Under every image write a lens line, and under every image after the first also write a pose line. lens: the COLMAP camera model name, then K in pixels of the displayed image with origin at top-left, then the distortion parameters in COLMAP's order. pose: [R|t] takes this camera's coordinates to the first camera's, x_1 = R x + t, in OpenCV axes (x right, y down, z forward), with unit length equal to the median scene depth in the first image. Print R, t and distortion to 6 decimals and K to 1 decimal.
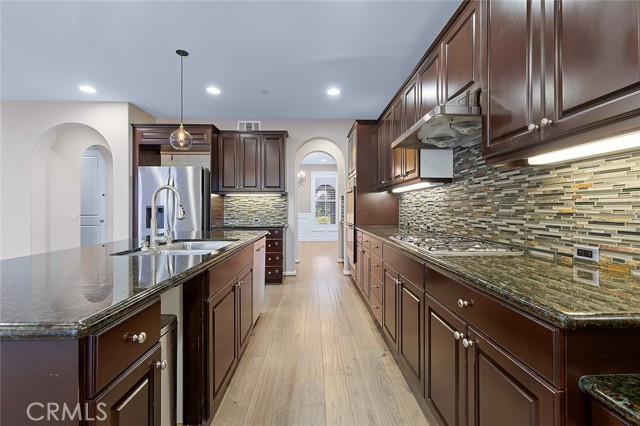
lens RADIAL K [[270.2, 0, 319.6], [0, 270.2, 209.2], [0, 0, 1]] dist [0.000320, -0.000016]
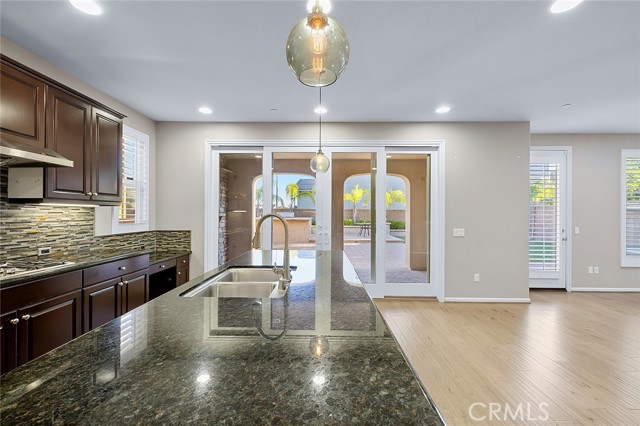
lens RADIAL K [[270.2, 0, 320.3], [0, 270.2, 212.4], [0, 0, 1]] dist [0.000320, -0.000016]
pose [[-0.999008, 0.001537, 0.044512, -1.110610], [0.001636, 0.999996, 0.002205, -0.124537], [-0.044509, 0.002276, -0.999006, 2.759586]]
